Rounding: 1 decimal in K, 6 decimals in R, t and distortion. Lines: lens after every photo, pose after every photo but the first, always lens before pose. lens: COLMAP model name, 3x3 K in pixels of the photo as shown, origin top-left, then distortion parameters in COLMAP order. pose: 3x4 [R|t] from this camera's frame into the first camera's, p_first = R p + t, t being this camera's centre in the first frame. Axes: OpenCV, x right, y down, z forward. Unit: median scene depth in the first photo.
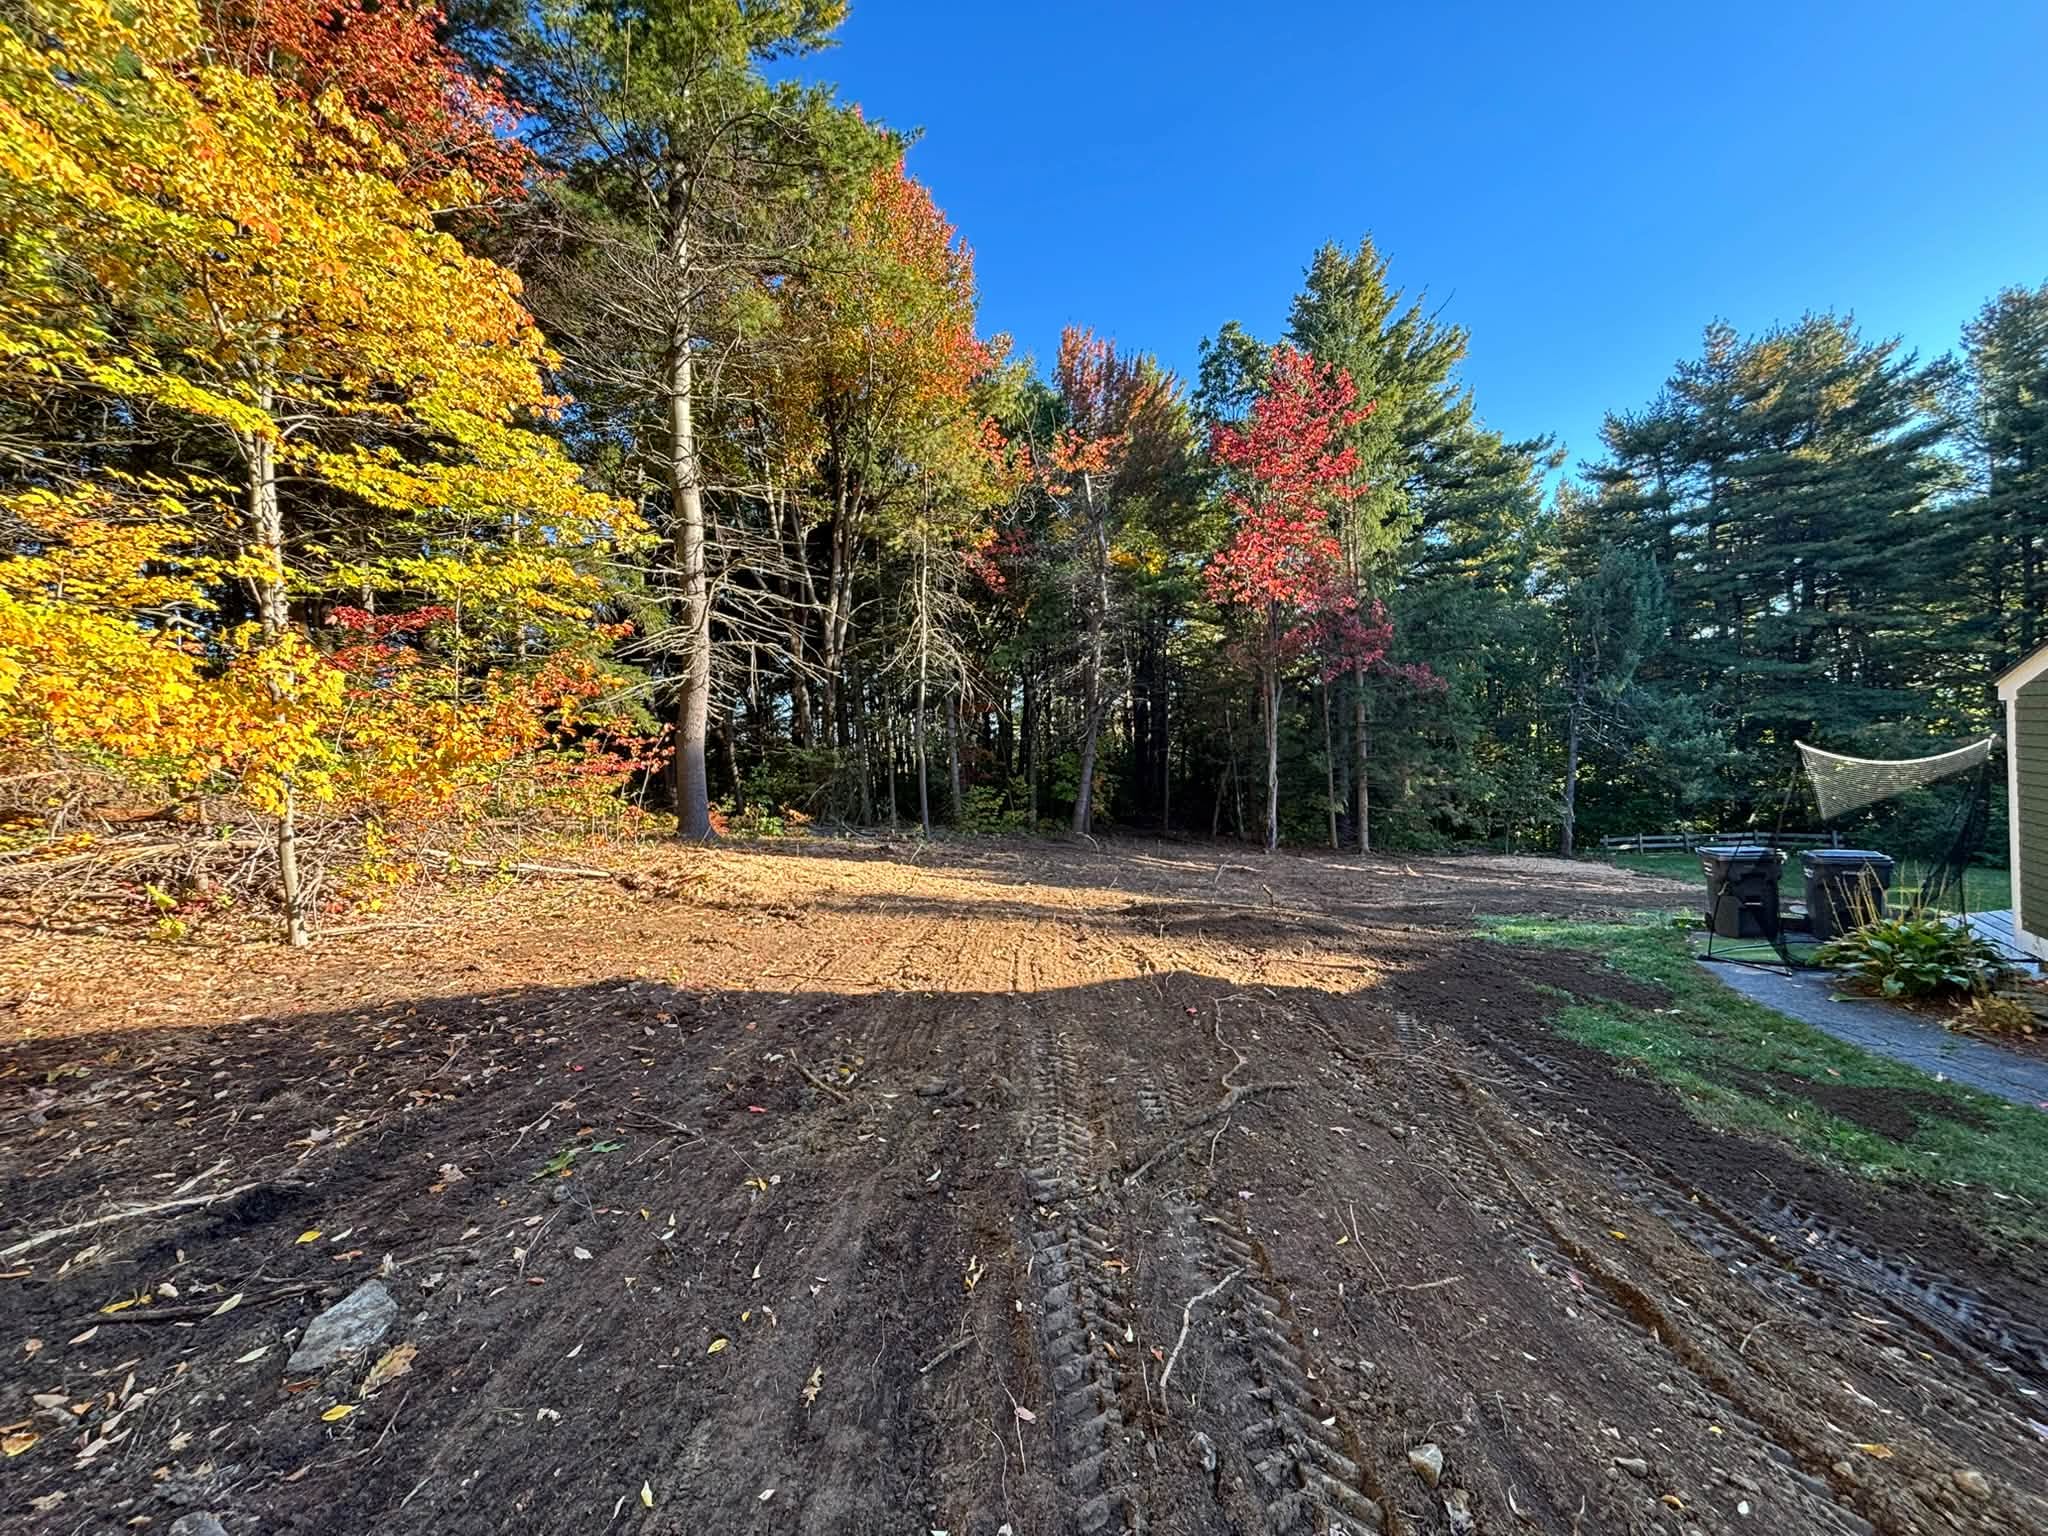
lens RADIAL K [[810.3, 0, 1024.0], [0, 810.3, 768.0], [0, 0, 1]] dist [0.001075, -0.000011]
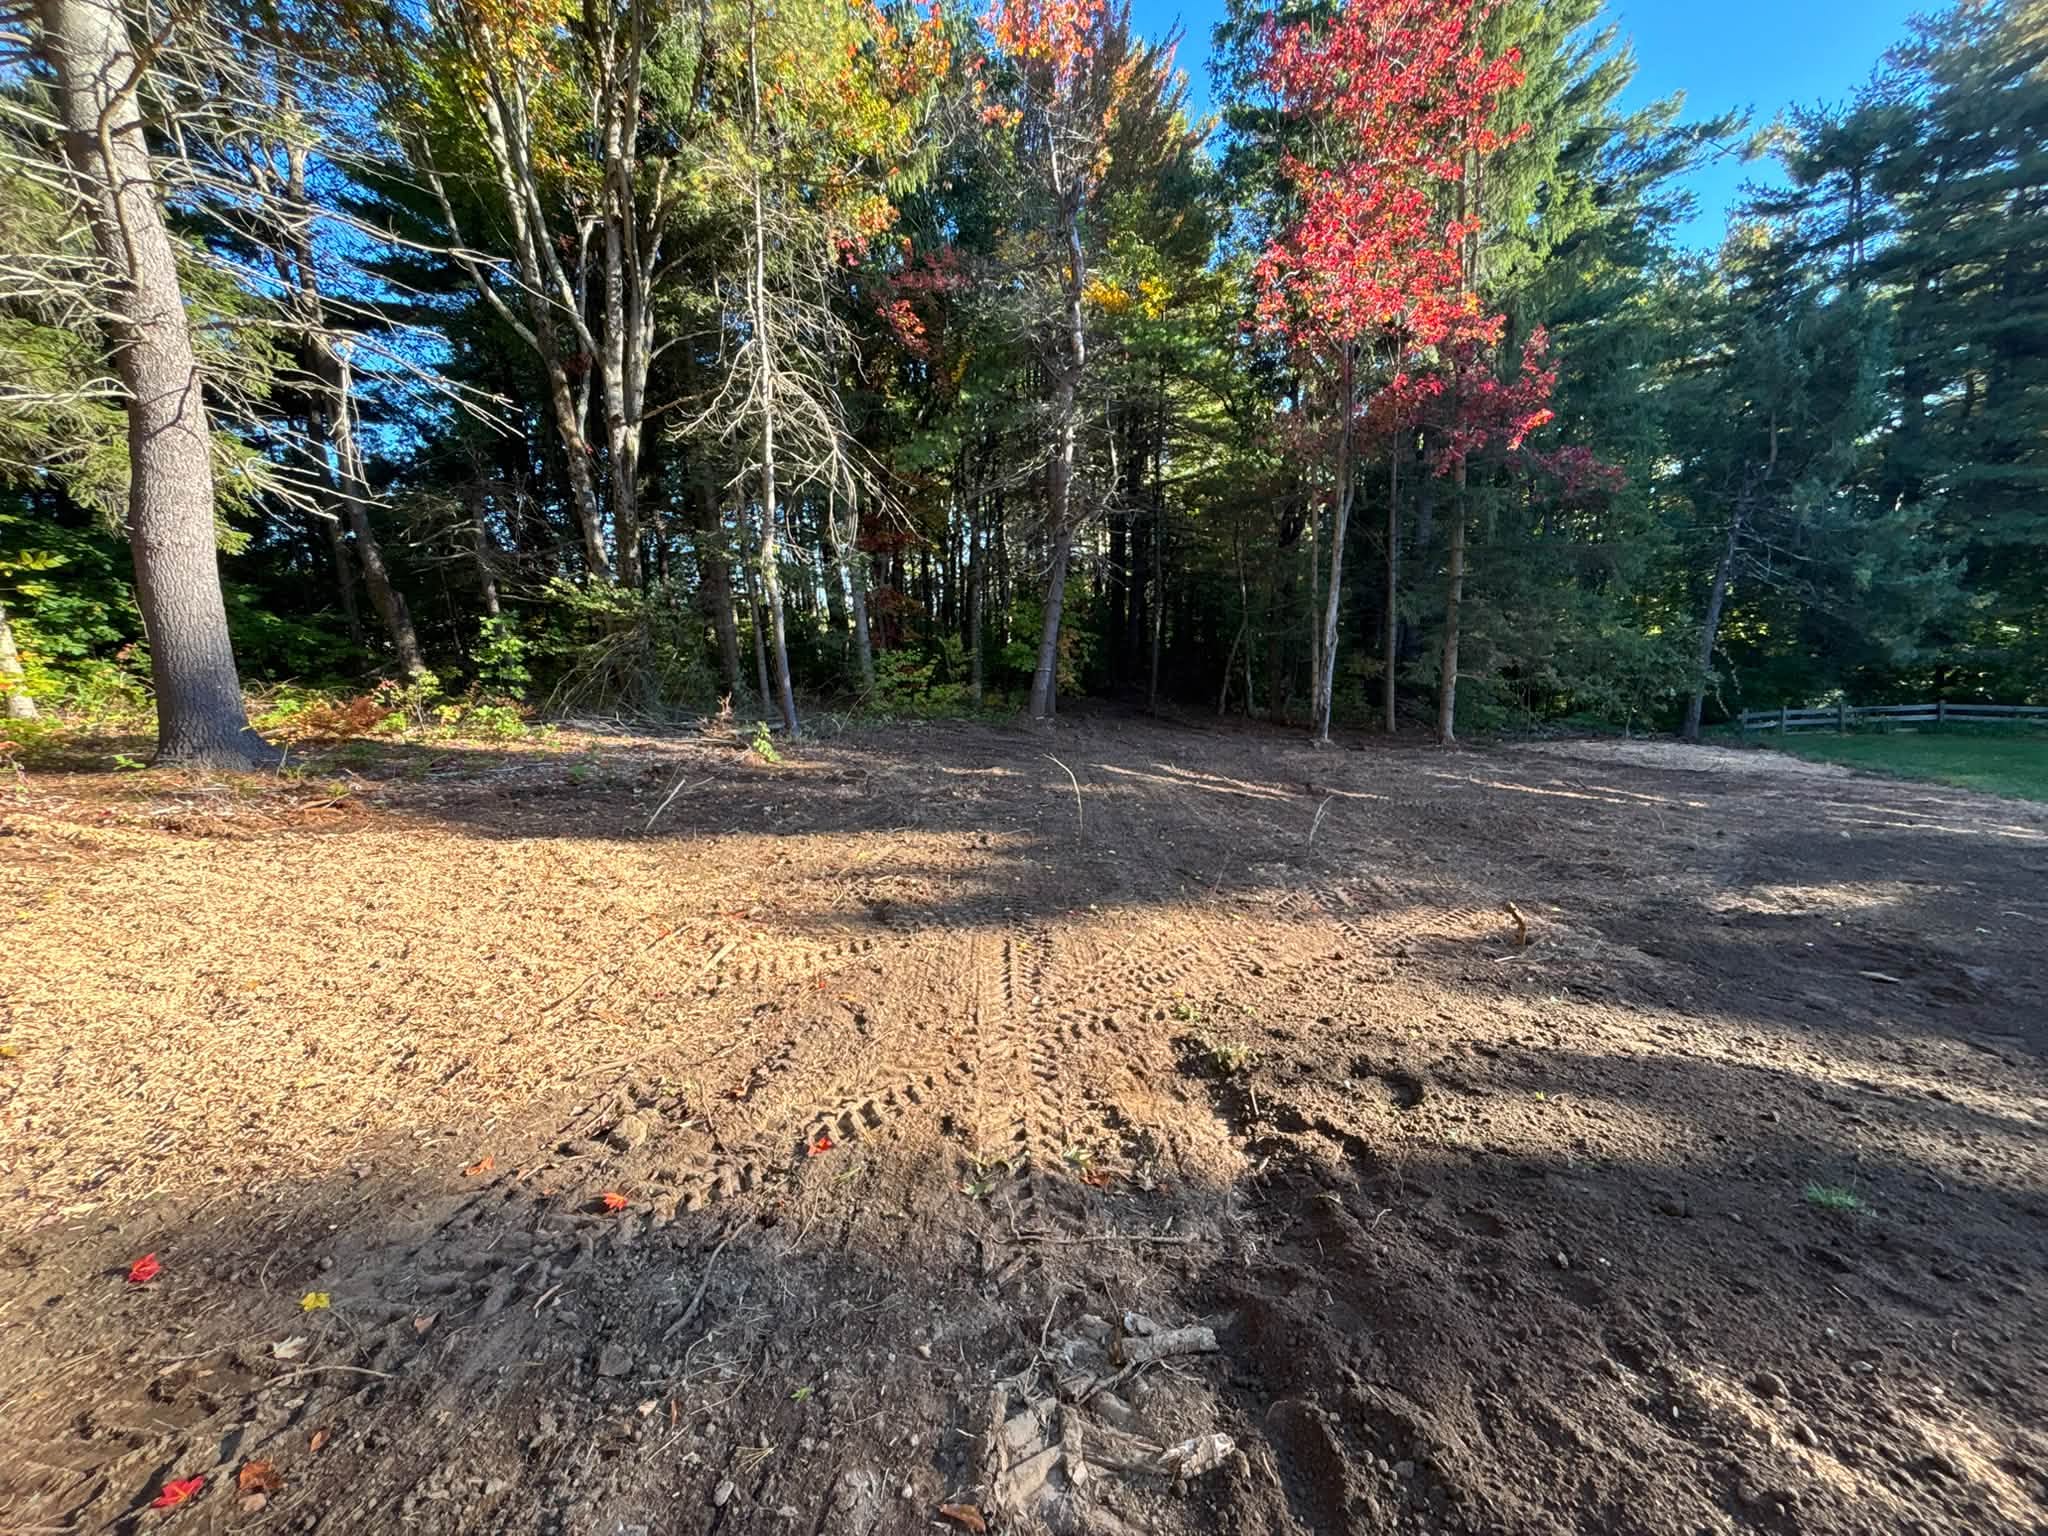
lens RADIAL K [[808.0, 0, 1022.1], [0, 808.0, 773.9], [0, 0, 1]] dist [-0.002050, 0.000034]
pose [[0.998858, -0.013800, 0.045732, 0.020321], [0.005727, 0.985050, 0.172172, 0.008582], [-0.047424, -0.171714, 0.984005, 0.302139]]
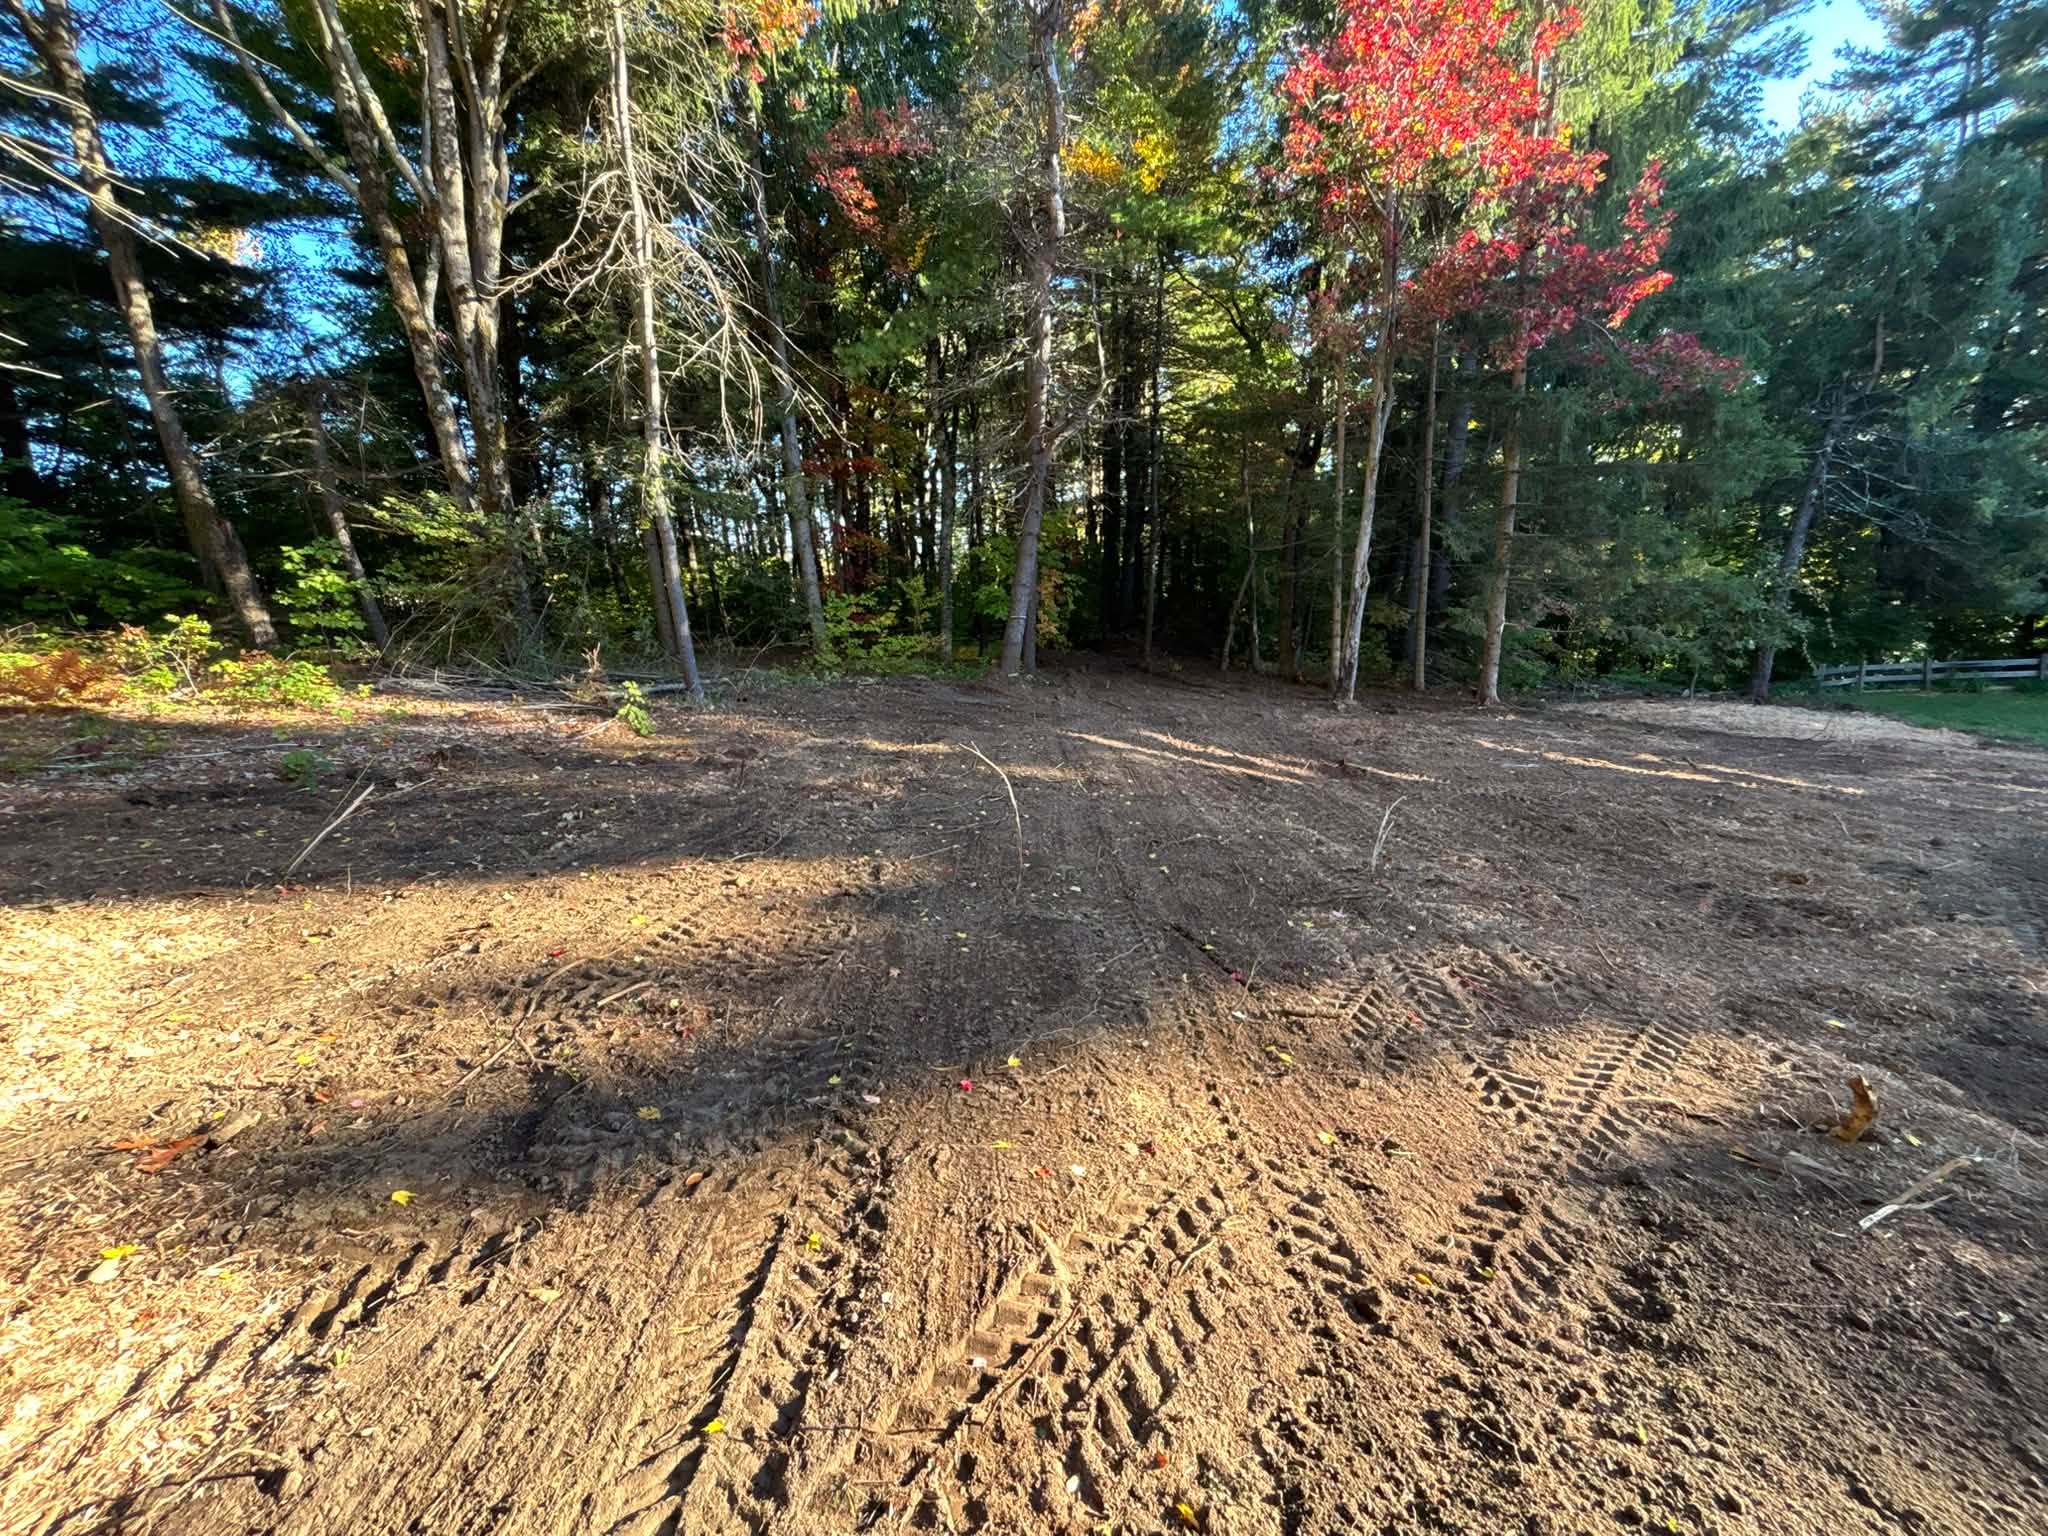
lens RADIAL K [[820.5, 0, 1024.0], [0, 820.5, 768.0], [0, 0, 1]] dist [-0.002060, -0.000021]
pose [[0.998399, -0.016698, 0.054034, 0.040550], [0.004411, 0.975500, 0.219956, 0.015332], [-0.056383, -0.219366, 0.974012, 0.388313]]
